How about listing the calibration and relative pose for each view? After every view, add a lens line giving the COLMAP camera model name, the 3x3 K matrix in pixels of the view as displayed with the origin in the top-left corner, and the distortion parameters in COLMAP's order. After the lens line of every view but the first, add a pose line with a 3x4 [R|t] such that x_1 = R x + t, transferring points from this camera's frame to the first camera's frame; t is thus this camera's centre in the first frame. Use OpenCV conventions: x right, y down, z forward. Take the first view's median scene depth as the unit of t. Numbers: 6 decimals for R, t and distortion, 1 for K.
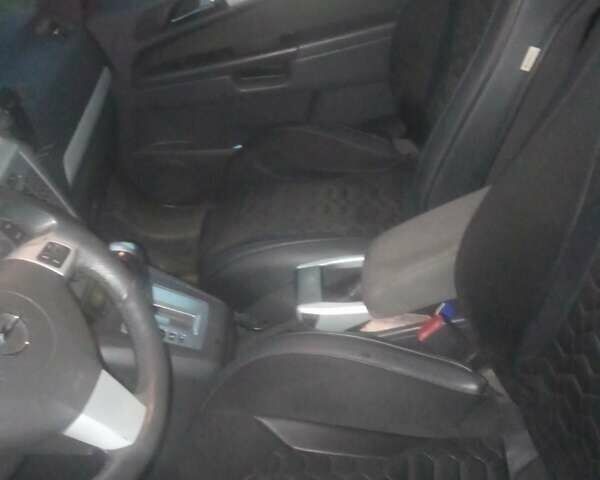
lens RADIAL K [[564.8, 0, 300.0], [0, 564.8, 240.0], [0, 0, 1]] dist [0.079138, -0.247664]
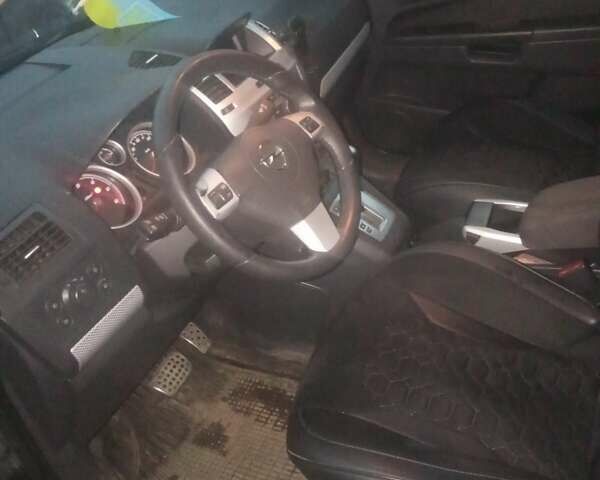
lens RADIAL K [[564.8, 0, 300.0], [0, 564.8, 240.0], [0, 0, 1]] dist [0.079138, -0.247664]
pose [[0.906418, 0.266523, -0.327677, 0.081162], [-0.260706, 0.963397, 0.062437, 0.158580], [0.332324, 0.028834, 0.942724, -0.286292]]
